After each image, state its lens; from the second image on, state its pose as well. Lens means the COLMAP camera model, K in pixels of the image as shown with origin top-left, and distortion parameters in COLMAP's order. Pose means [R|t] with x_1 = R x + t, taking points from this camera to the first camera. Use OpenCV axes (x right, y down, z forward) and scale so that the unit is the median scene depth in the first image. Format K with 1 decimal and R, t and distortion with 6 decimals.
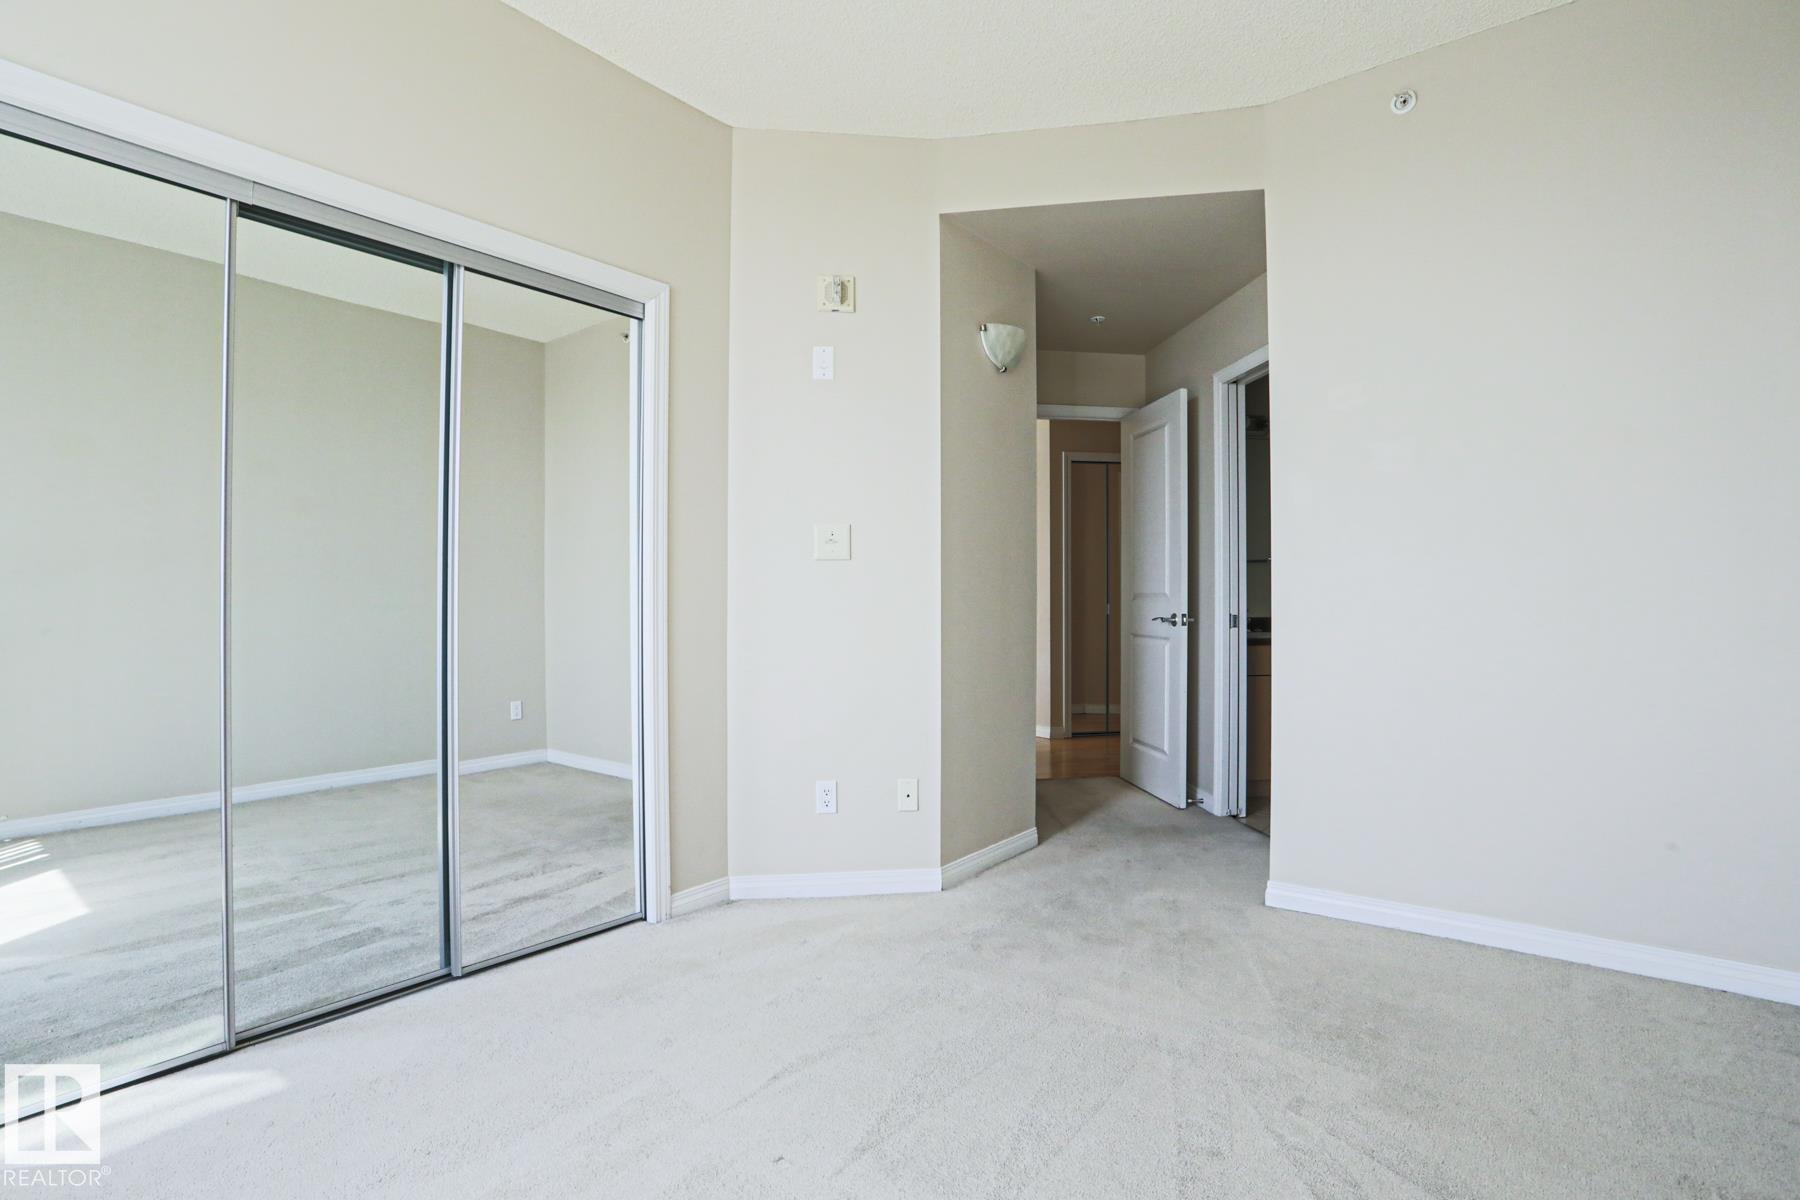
lens RADIAL K [[906.8, 0, 872.9], [0, 906.8, 595.8], [0, 0, 1]] dist [-0.003295, -0.000597]
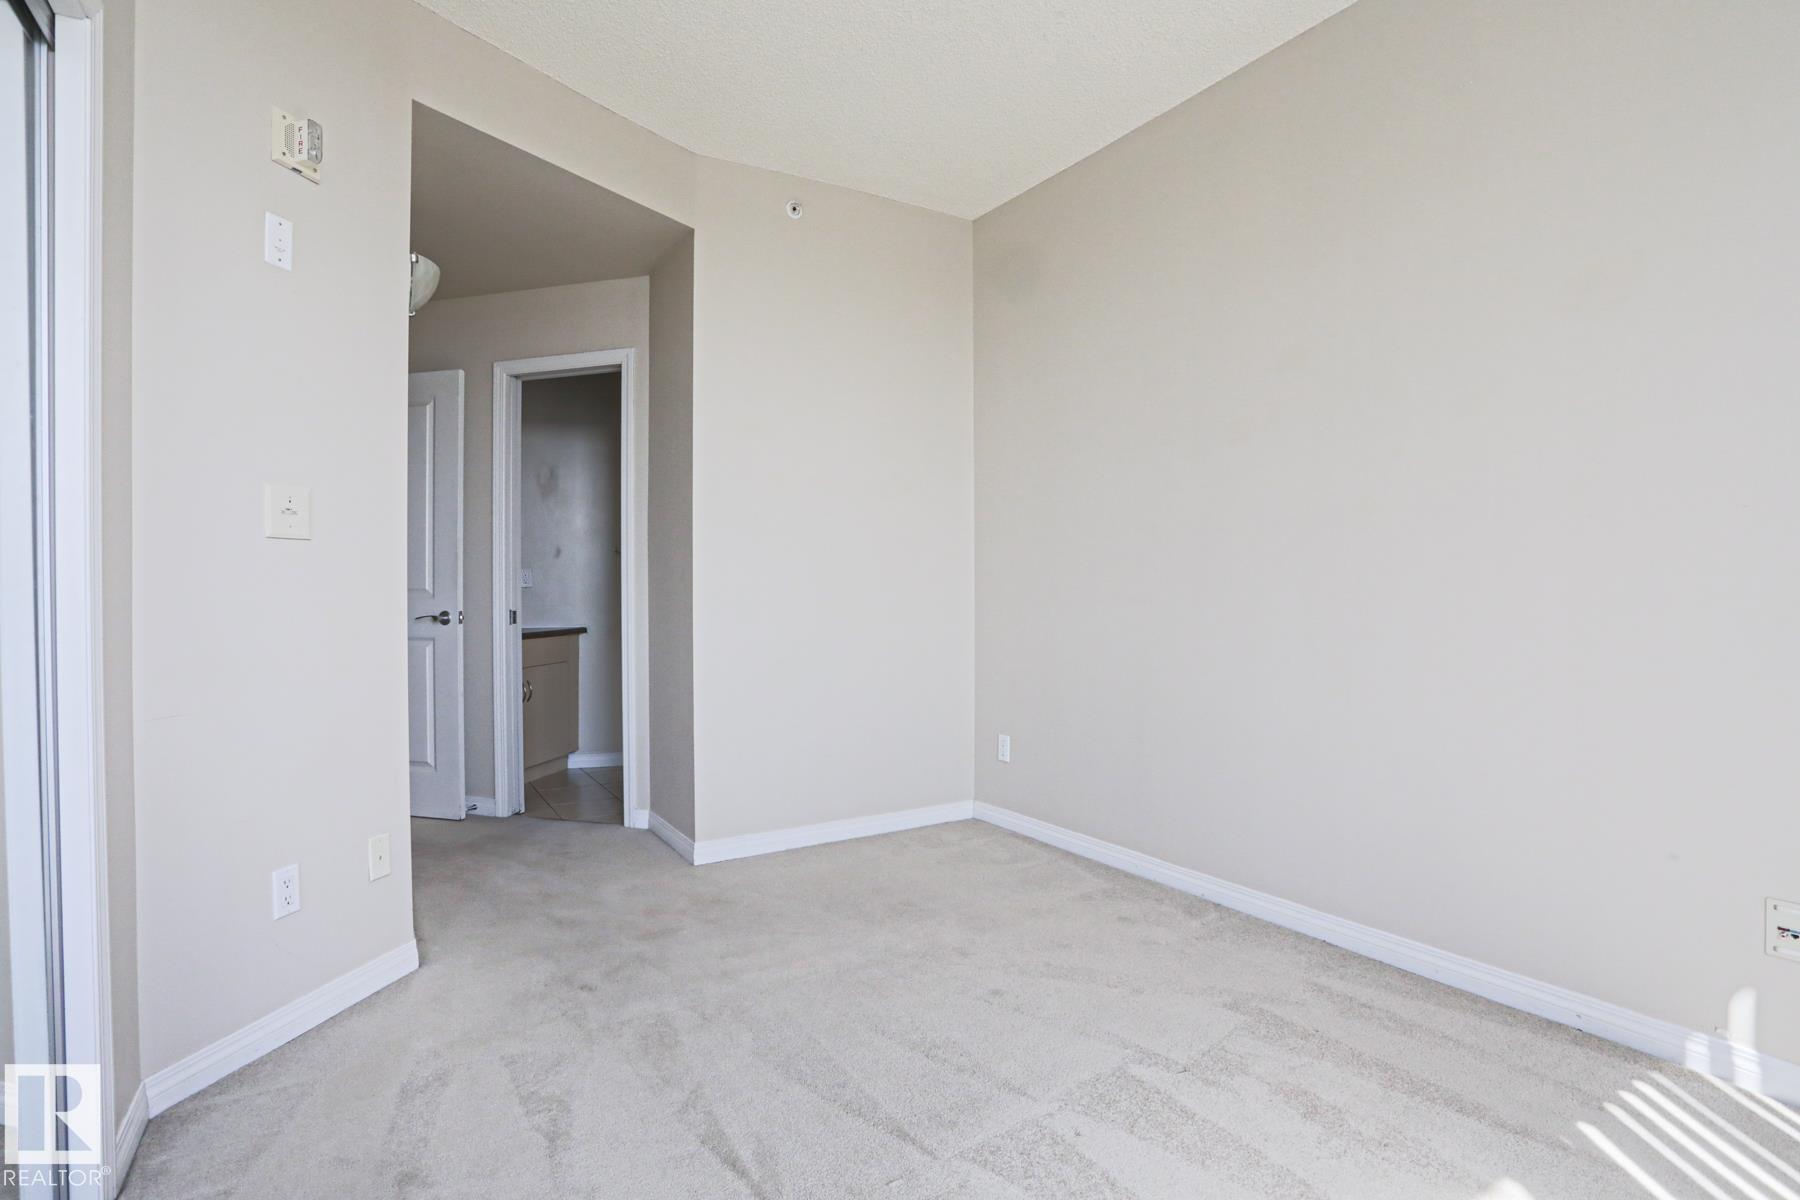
lens RADIAL K [[904.3, 0, 900.0], [0, 904.3, 600.0], [0, 0, 1]] dist [-0.001442, 0.000006]
pose [[0.383251, -0.010902, 0.923580, -0.493560], [0.004231, 0.999941, 0.010048, 0.001294], [-0.923635, 0.000057, 0.383274, 0.323002]]
